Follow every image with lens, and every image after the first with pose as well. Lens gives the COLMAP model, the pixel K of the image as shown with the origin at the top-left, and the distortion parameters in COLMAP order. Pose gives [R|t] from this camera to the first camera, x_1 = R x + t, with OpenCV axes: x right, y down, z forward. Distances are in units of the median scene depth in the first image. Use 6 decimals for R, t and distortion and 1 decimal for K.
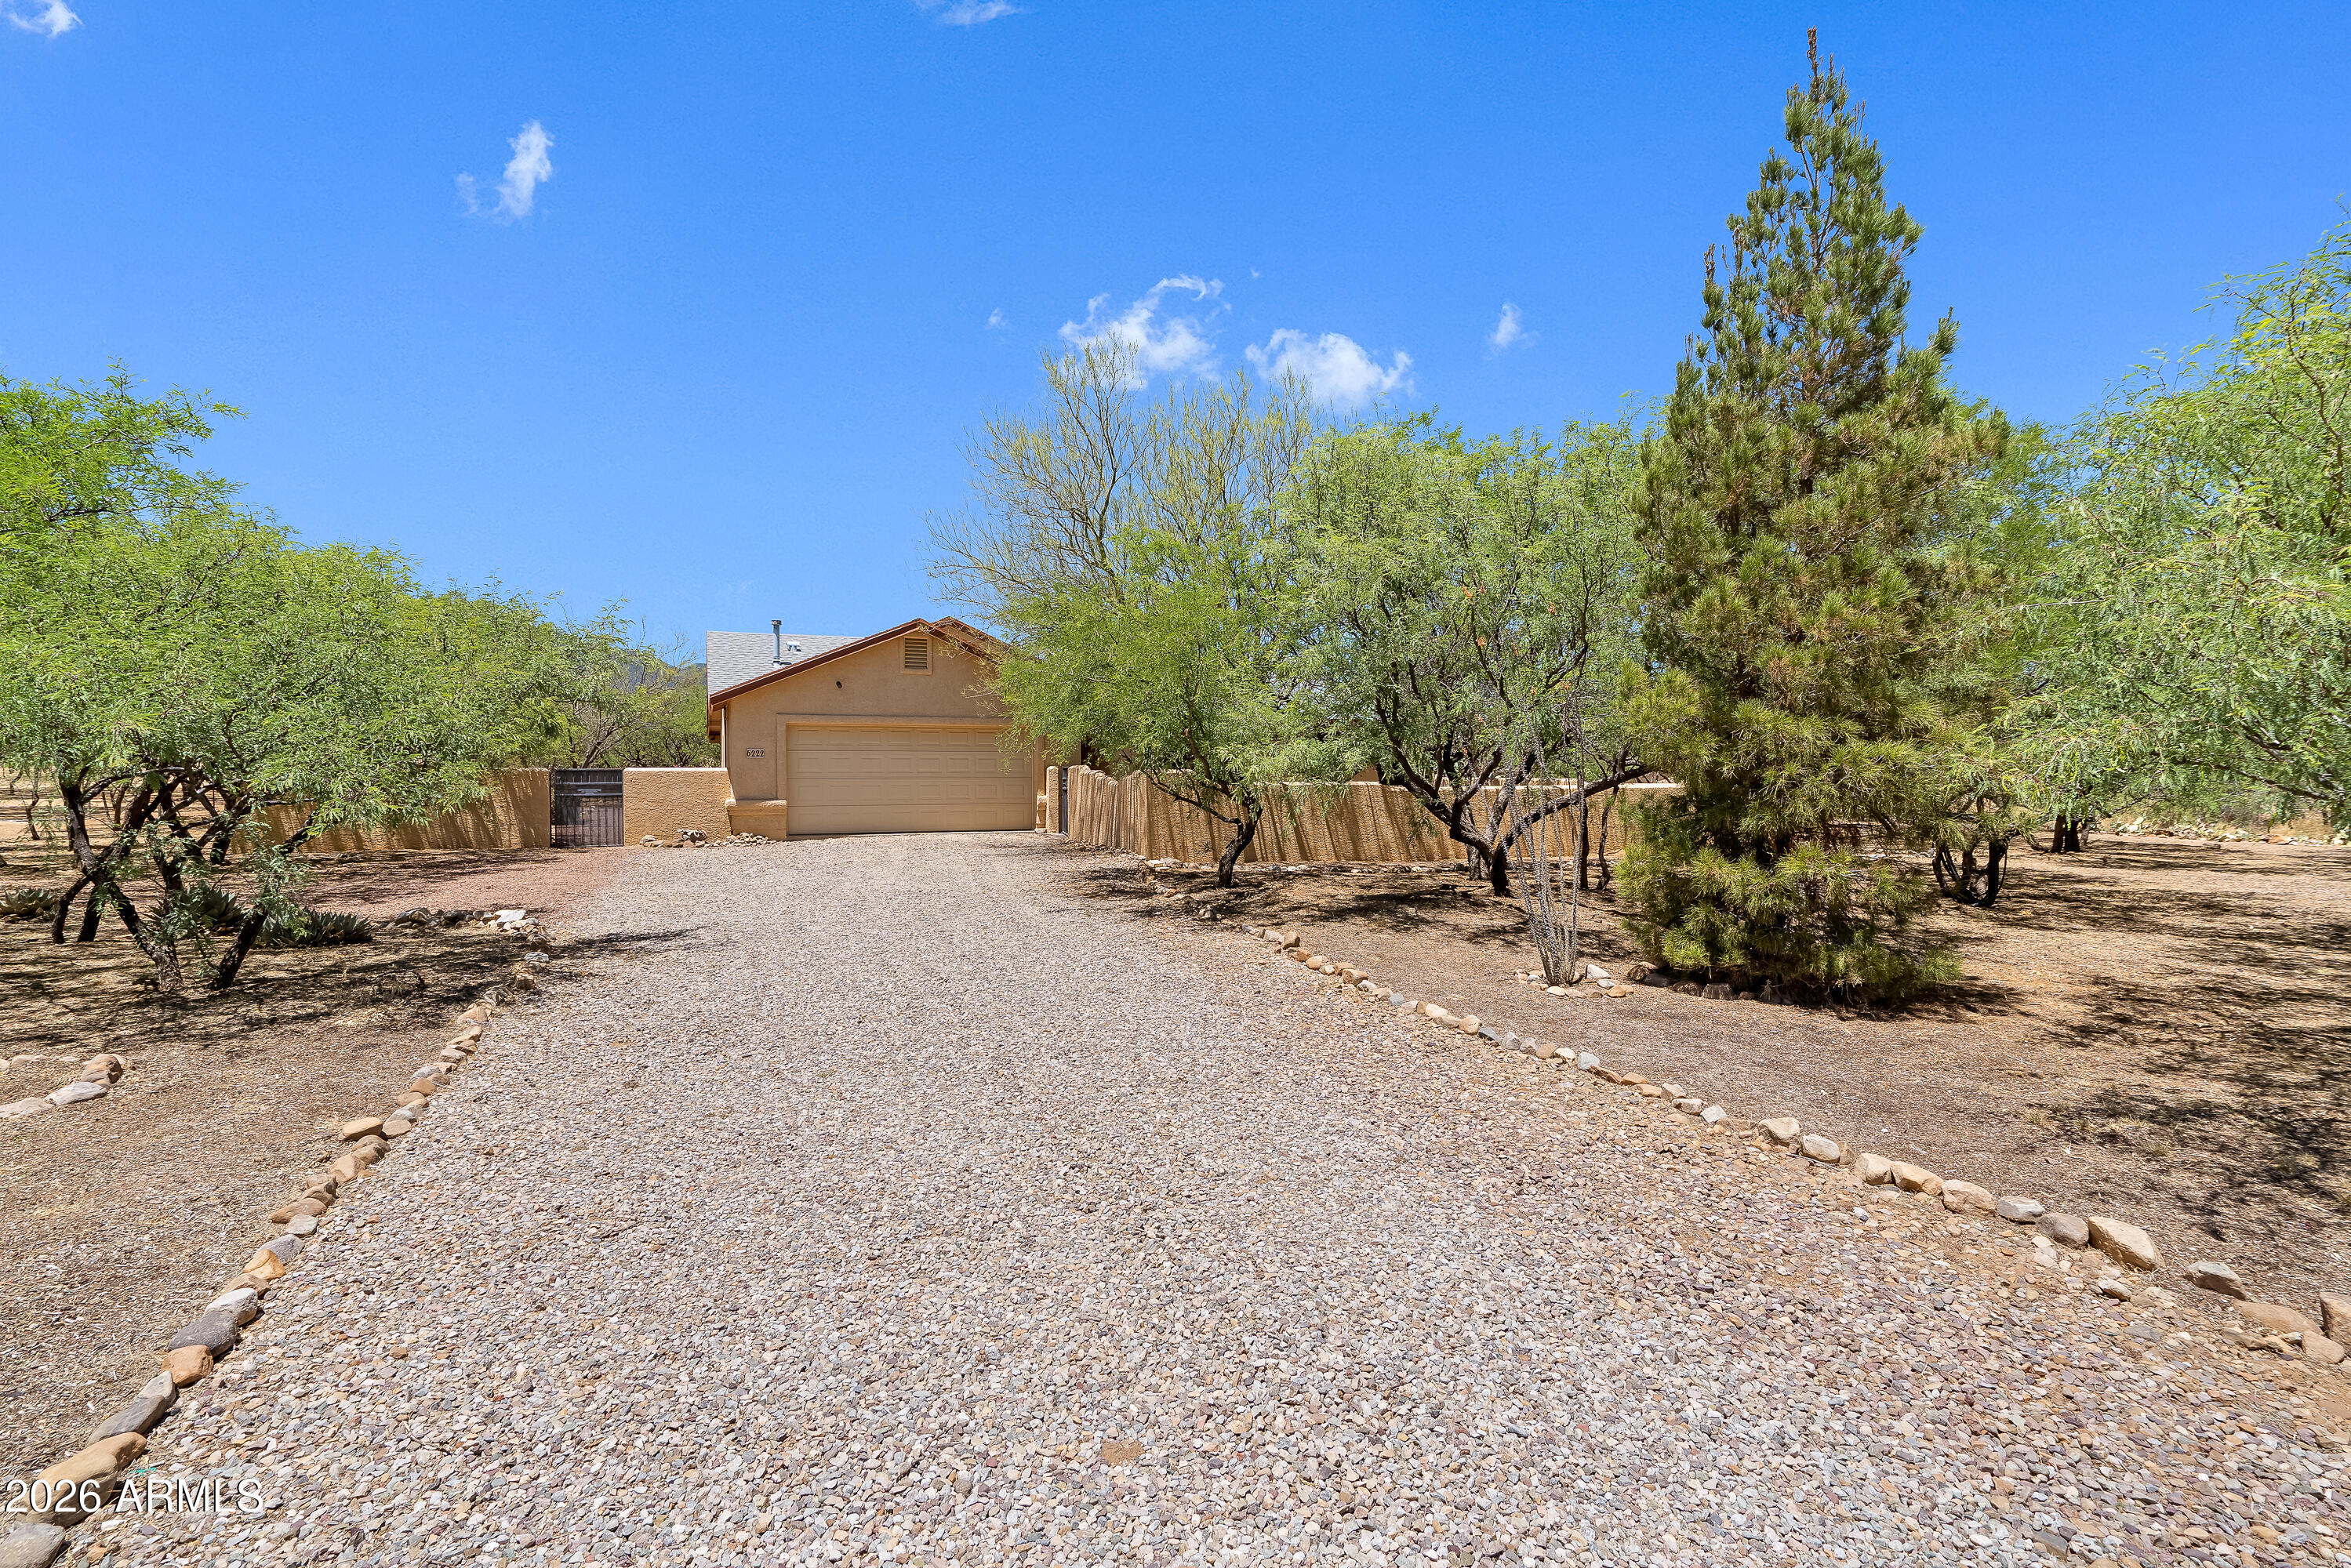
lens RADIAL K [[1073.1, 0, 1177.6], [0, 1073.1, 783.7], [0, 0, 1]] dist [-0.007465, 0.004797]
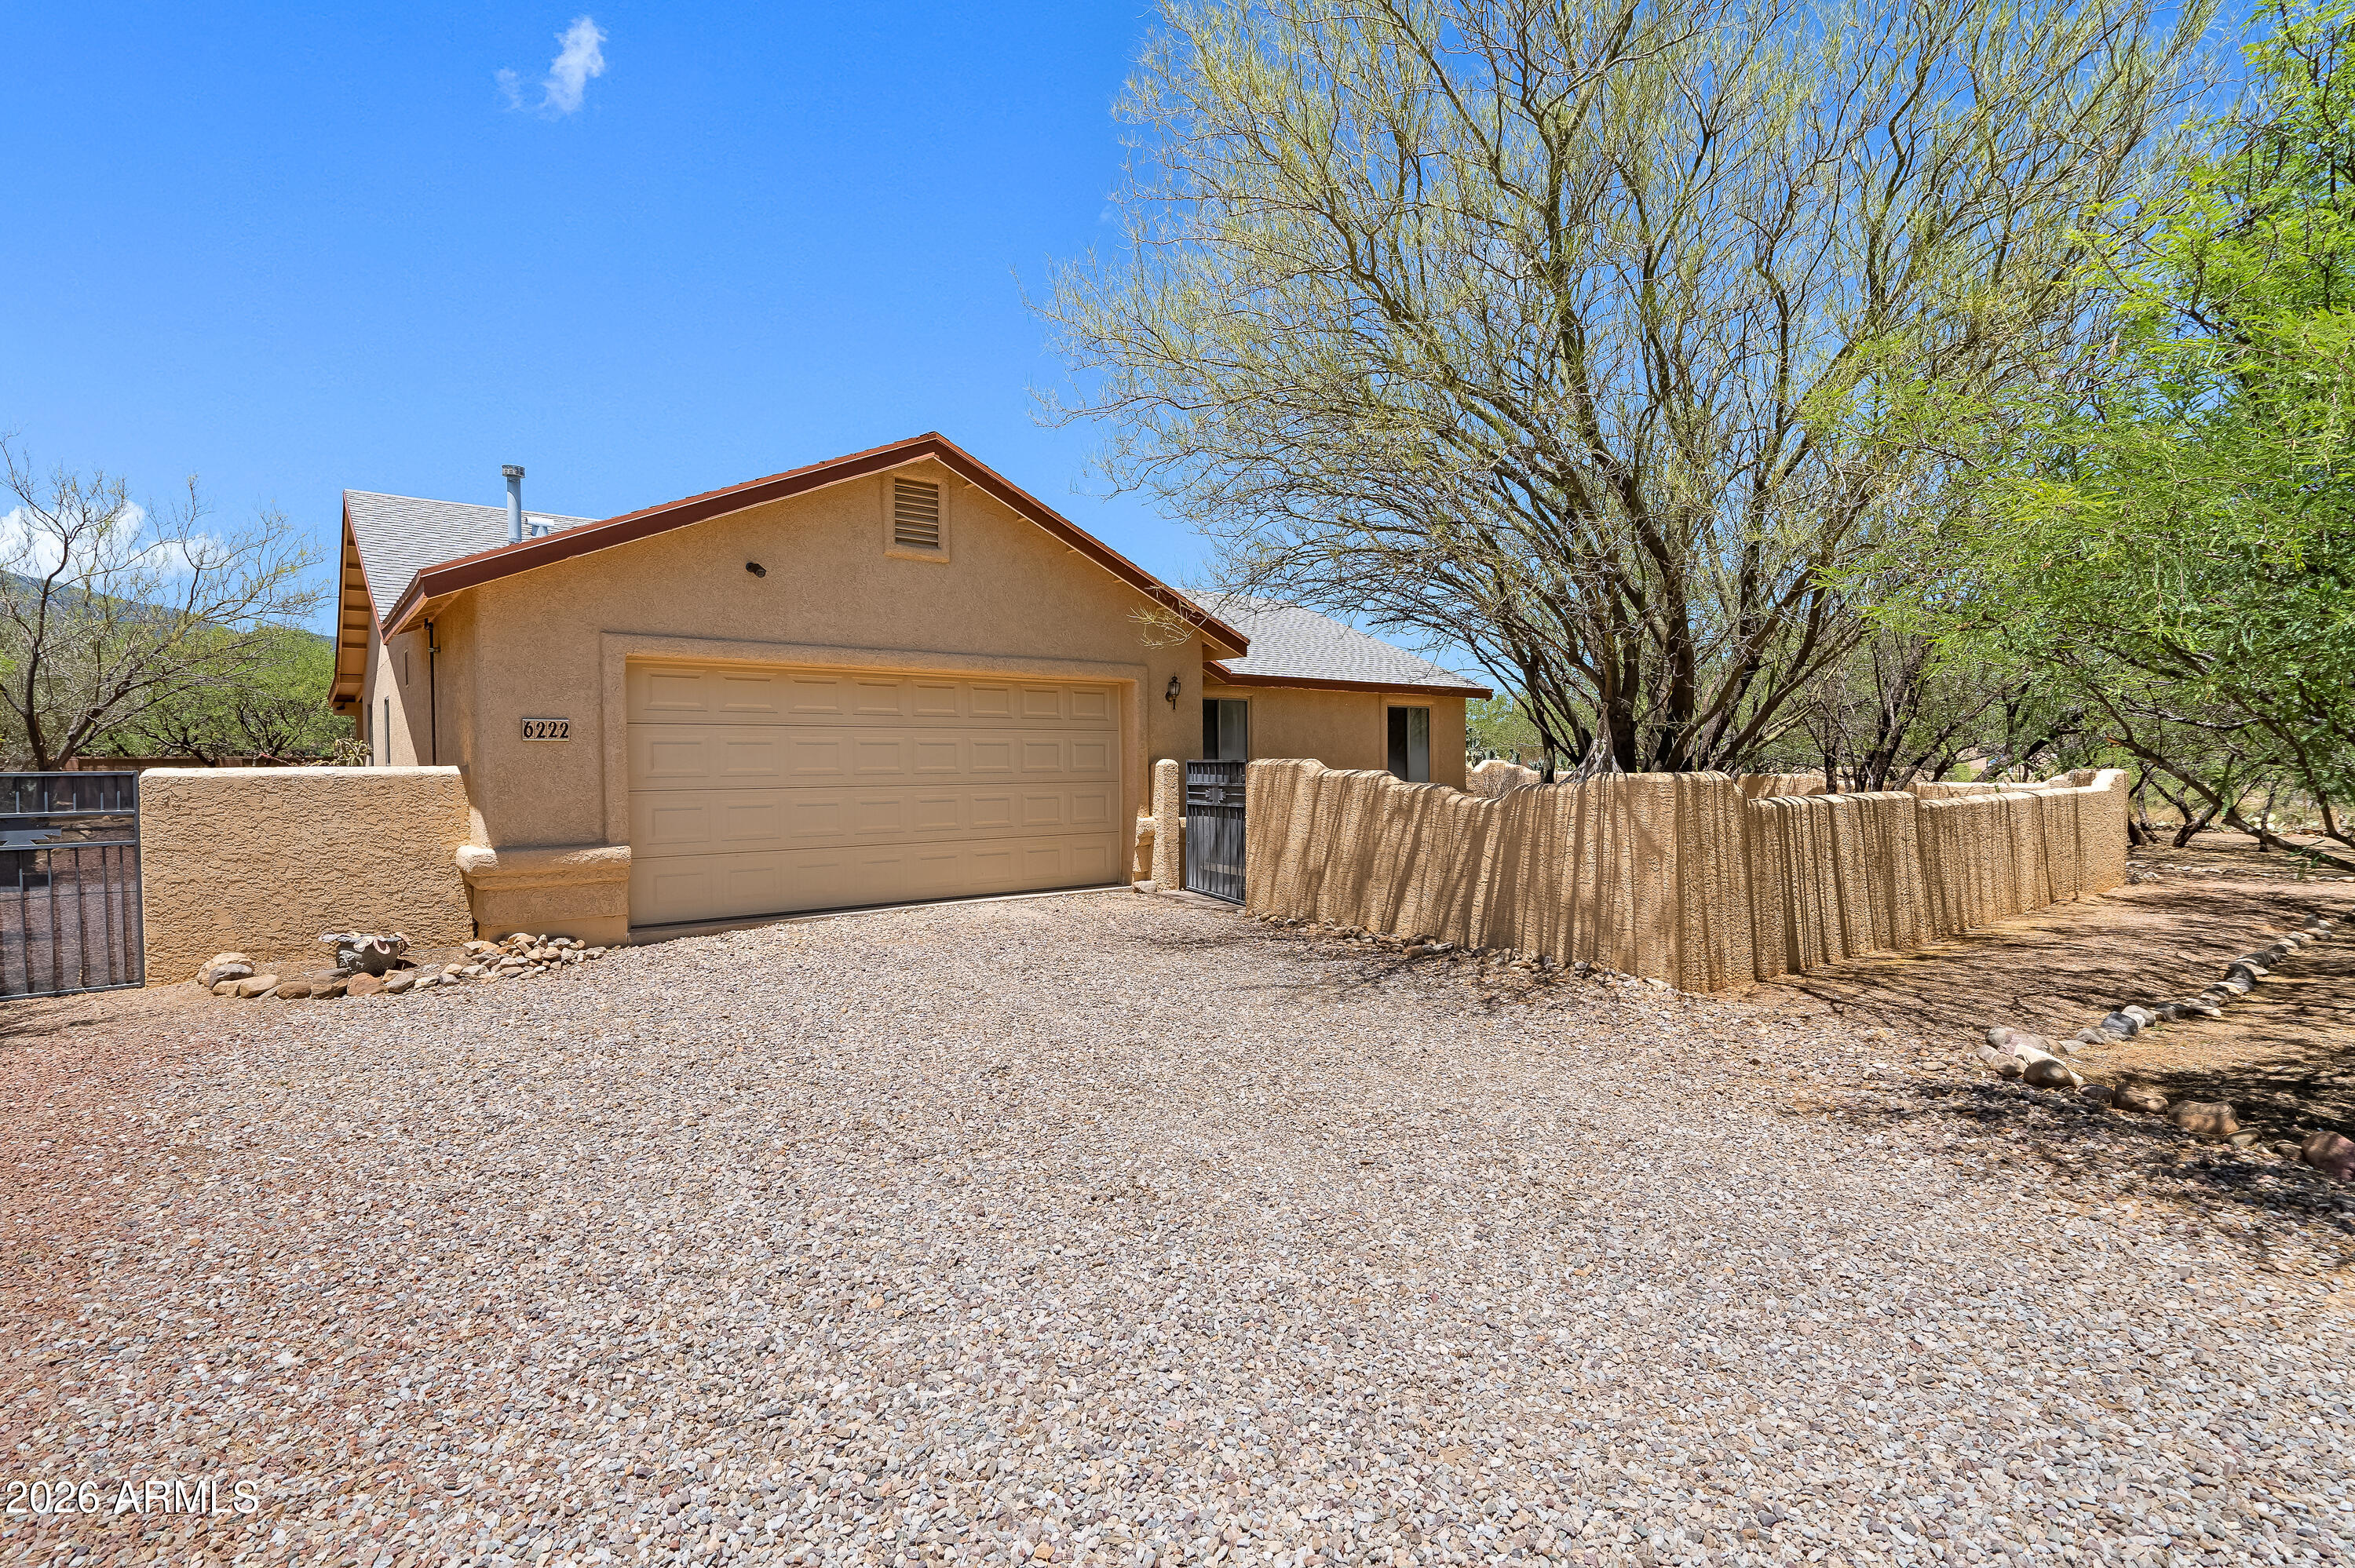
lens RADIAL K [[1074.9, 0, 1174.9], [0, 1074.9, 775.6], [0, 0, 1]] dist [-0.007465, 0.004797]
pose [[0.957212, -0.008687, 0.289256, -0.279047], [0.008612, 0.999962, 0.001530, -0.009798], [-0.289258, 0.001027, 0.957251, 0.540957]]
